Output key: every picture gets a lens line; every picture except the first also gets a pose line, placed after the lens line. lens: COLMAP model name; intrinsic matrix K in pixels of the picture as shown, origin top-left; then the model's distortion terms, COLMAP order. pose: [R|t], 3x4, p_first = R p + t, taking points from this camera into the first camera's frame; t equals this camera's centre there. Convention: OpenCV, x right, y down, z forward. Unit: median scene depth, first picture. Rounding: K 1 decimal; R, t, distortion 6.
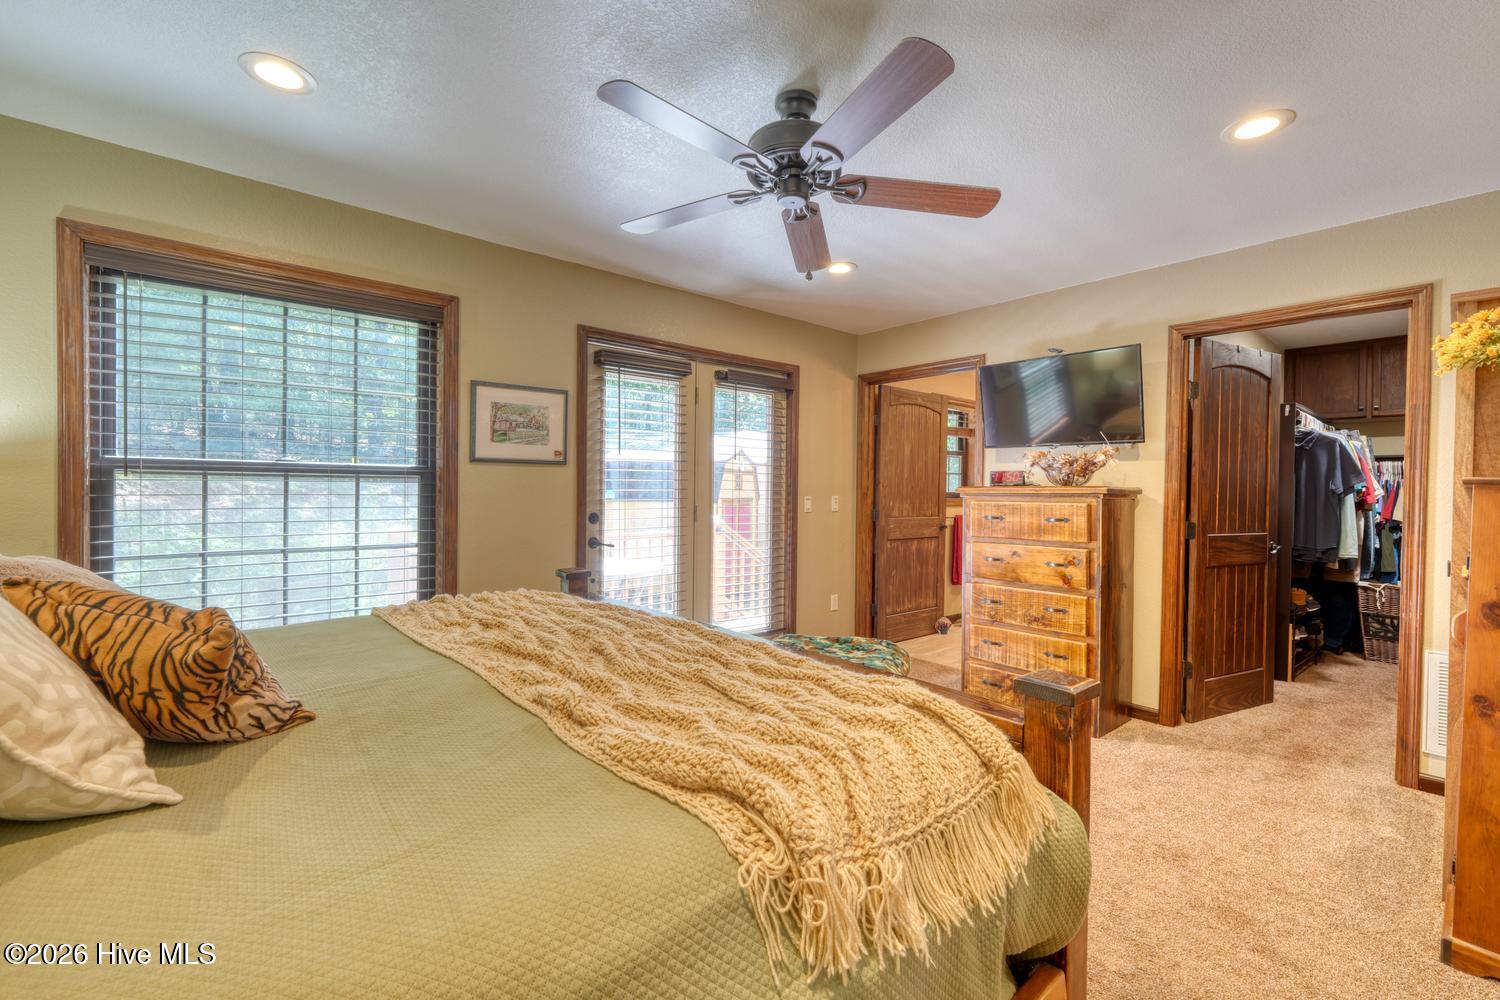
lens RADIAL K [[634.8, 0, 742.4], [0, 634.8, 502.2], [0, 0, 1]] dist [-0.006134, 0.002865]
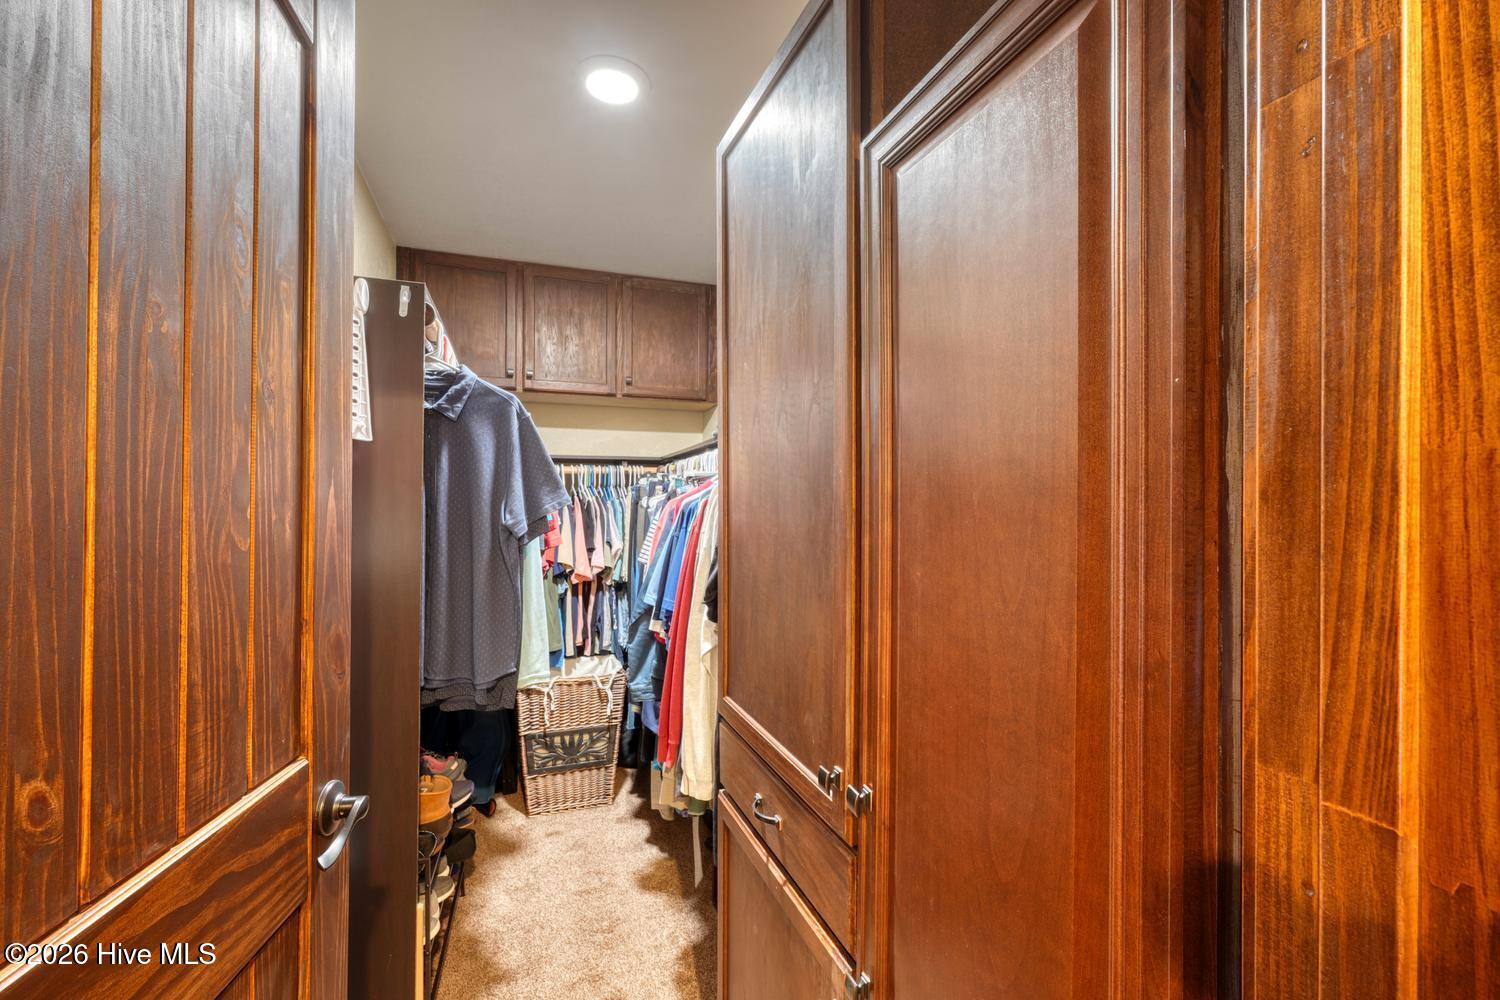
lens RADIAL K [[634.8, 0, 745.1], [0, 634.8, 501.1], [0, 0, 1]] dist [-0.006134, 0.002865]
pose [[0.354904, -0.005668, 0.934886, 0.597990], [0.008931, 0.999957, 0.002672, -0.033464], [-0.934860, 0.007401, 0.354939, 0.698698]]
